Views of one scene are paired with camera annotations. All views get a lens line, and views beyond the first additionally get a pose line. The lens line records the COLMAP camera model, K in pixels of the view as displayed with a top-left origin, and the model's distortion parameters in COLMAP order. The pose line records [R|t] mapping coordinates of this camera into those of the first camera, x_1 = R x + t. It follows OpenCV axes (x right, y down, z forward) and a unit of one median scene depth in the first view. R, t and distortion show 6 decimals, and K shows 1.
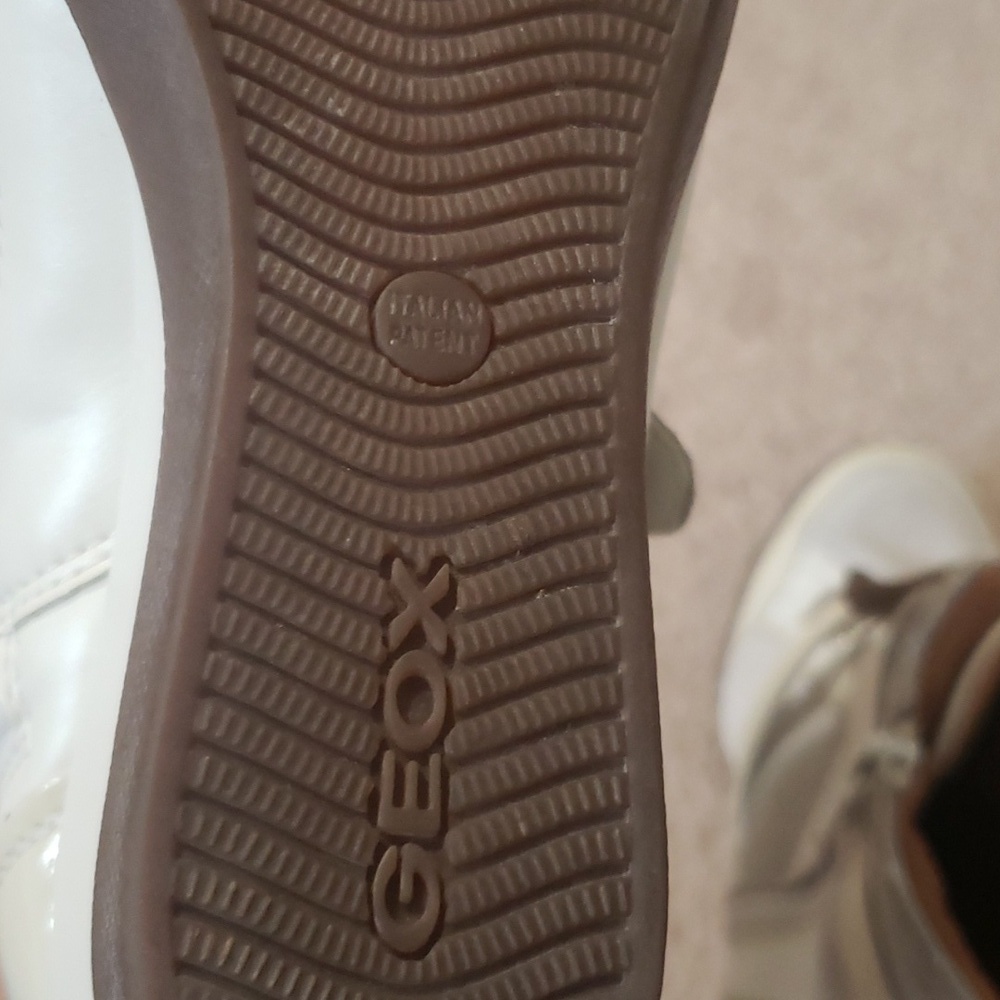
lens RADIAL K [[1644.0, 0, 500.0], [0, 1644.0, 500.0], [0, 0, 1]] dist [0.123170, 0.006480]
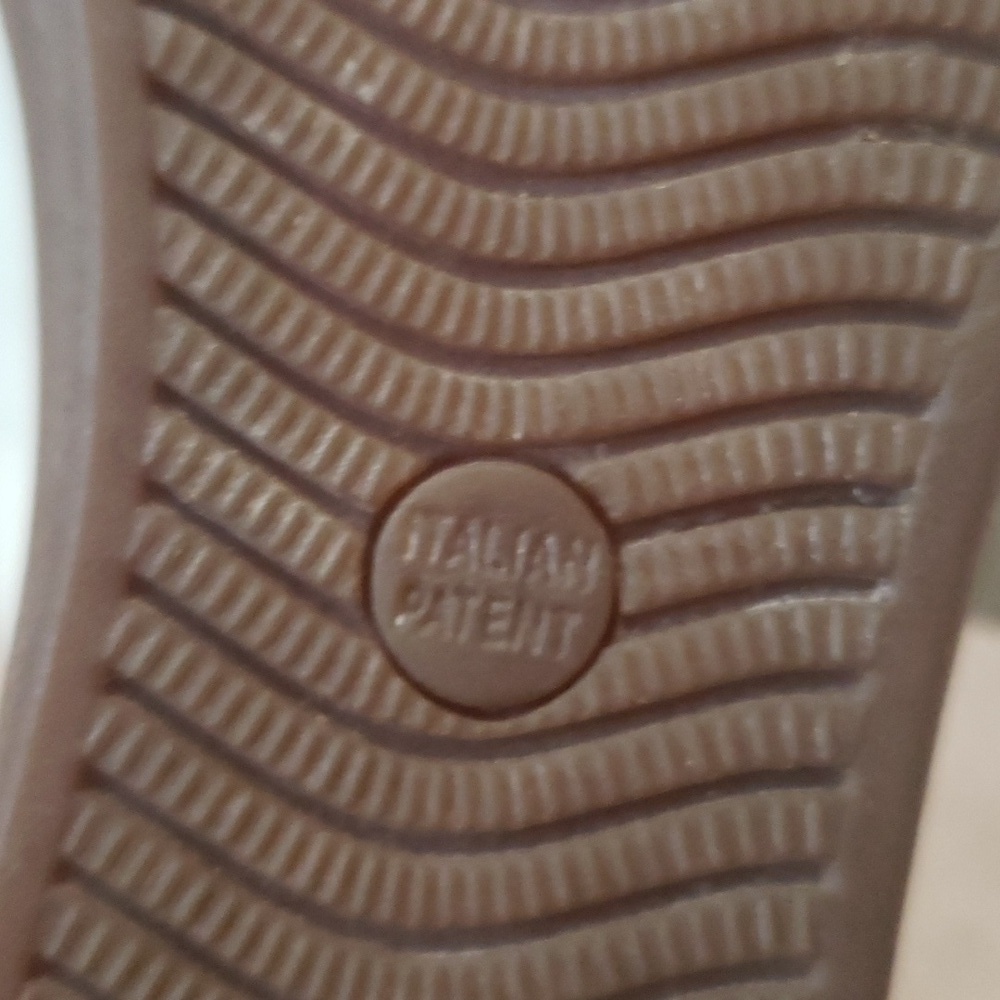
lens RADIAL K [[1644.0, 0, 500.0], [0, 1644.0, 500.0], [0, 0, 1]] dist [0.123170, 0.006480]
pose [[0.963297, 0.138843, -0.229742, 0.069840], [-0.072839, 0.958934, 0.274117, -0.260702], [0.258366, -0.247322, 0.933851, 0.542342]]
